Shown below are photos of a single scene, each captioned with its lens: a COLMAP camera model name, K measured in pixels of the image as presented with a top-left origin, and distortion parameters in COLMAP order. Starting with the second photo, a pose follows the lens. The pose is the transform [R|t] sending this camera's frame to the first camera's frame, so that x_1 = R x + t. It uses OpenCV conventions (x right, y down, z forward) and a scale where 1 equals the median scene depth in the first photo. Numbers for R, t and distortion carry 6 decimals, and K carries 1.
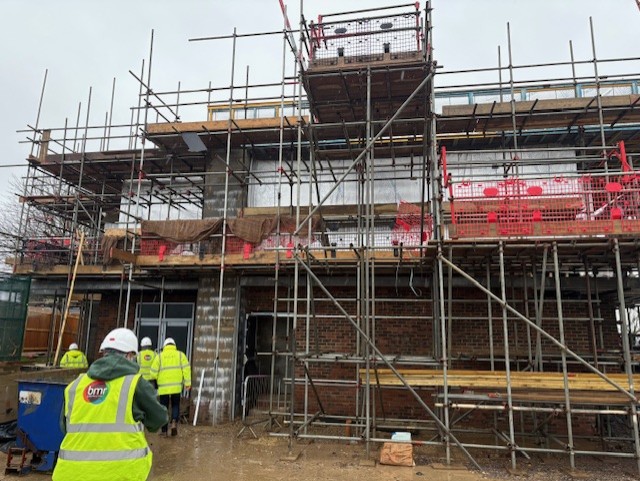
lens RADIAL K [[460.5, 0, 320.0], [0, 460.5, 240.5], [0, 0, 1]] dist [0.003342, 0.002515]
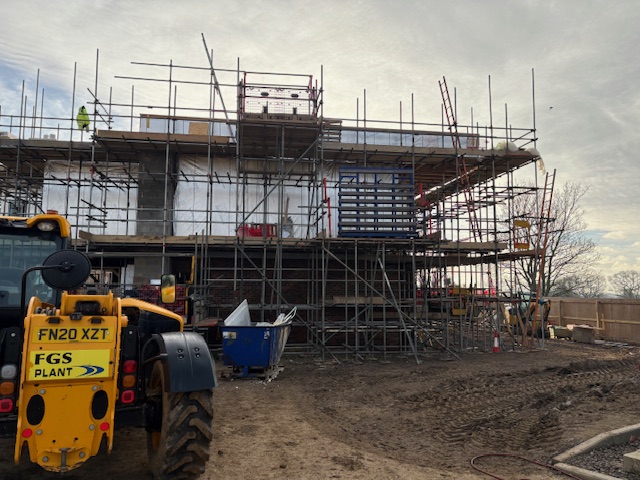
lens RADIAL K [[460.5, 0, 320.0], [0, 460.5, 240.0], [0, 0, 1]] dist [0.003342, 0.002515]
pose [[0.944880, 0.017718, 0.326936, -0.269536], [-0.049141, 0.994898, 0.088105, -0.121251], [-0.323707, -0.099315, 0.940930, -0.525575]]
